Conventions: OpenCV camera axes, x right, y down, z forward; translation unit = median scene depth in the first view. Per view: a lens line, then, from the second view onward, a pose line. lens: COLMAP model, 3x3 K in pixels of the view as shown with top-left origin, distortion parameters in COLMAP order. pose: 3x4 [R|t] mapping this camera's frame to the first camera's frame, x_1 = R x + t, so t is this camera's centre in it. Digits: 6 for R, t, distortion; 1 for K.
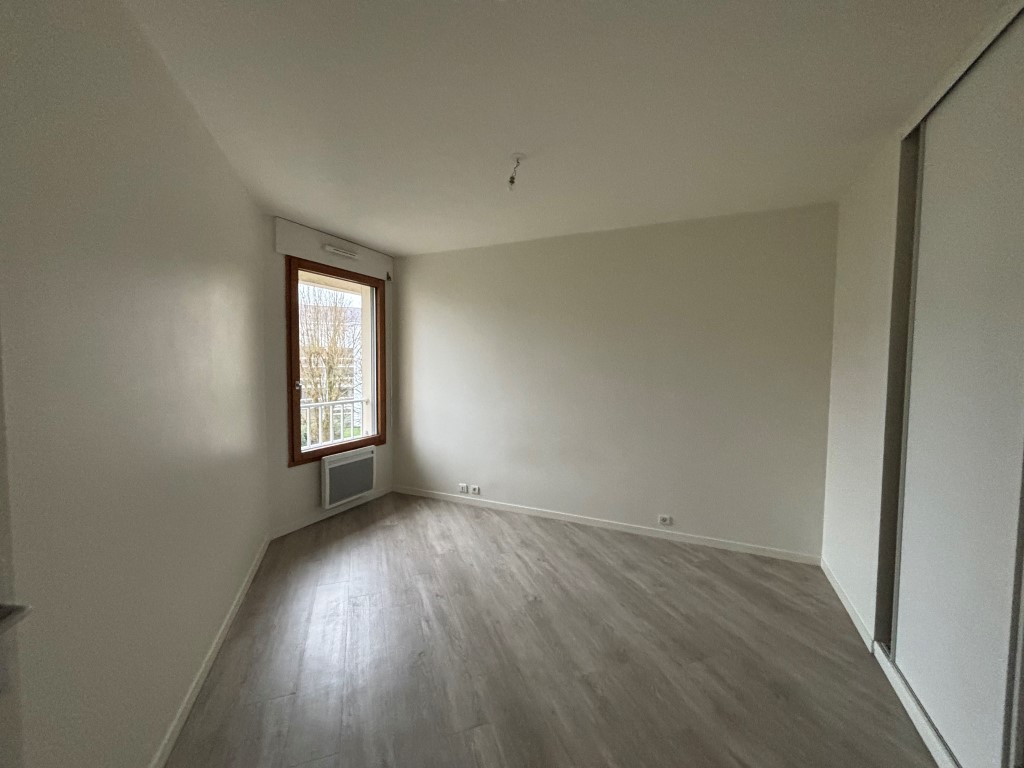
lens RADIAL K [[415.5, 0, 512.7], [0, 415.5, 389.7], [0, 0, 1]] dist [-0.002035, -0.000076]
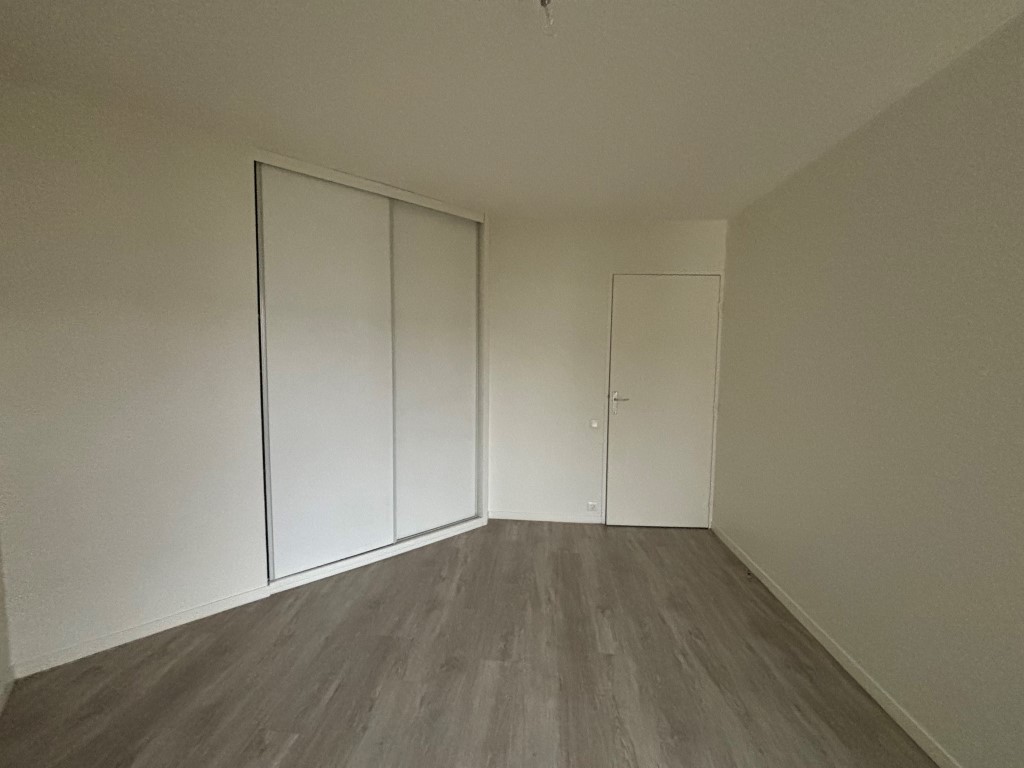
lens RADIAL K [[415.5, 0, 512.4], [0, 415.5, 381.6], [0, 0, 1]] dist [-0.002035, -0.000076]
pose [[-0.913929, -0.053055, 0.402392, -0.225083], [-0.003127, 0.992311, 0.123734, -0.126573], [-0.405863, 0.111826, -0.907067, 1.801067]]
